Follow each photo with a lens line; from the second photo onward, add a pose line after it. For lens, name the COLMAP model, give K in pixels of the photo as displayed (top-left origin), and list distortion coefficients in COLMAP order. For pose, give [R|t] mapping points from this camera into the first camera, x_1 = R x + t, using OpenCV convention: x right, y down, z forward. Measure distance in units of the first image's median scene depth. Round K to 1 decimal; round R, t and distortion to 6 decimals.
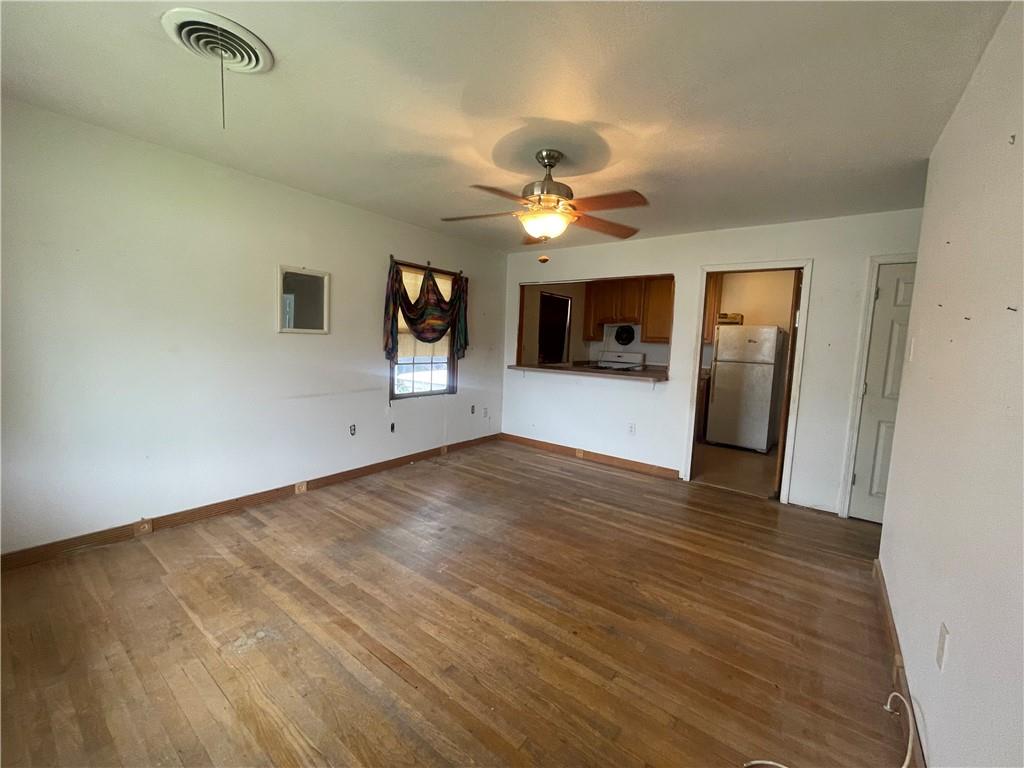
lens RADIAL K [[417.4, 0, 510.0], [0, 417.4, 380.8], [0, 0, 1]] dist [0.000562, 0.000138]
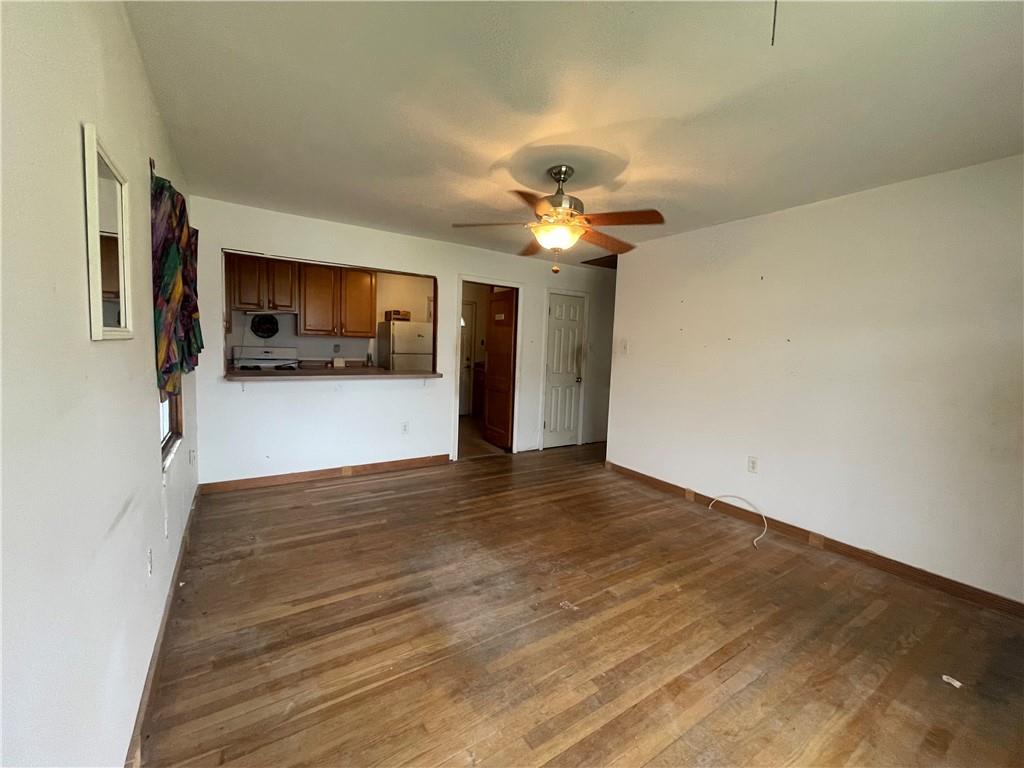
lens RADIAL K [[417.4, 0, 508.5], [0, 417.4, 381.1], [0, 0, 1]] dist [0.000562, 0.000138]
pose [[0.338265, -0.109260, 0.934686, -0.726671], [0.069882, 0.993411, 0.090834, -0.091053], [-0.938452, 0.034592, 0.343672, 0.580131]]
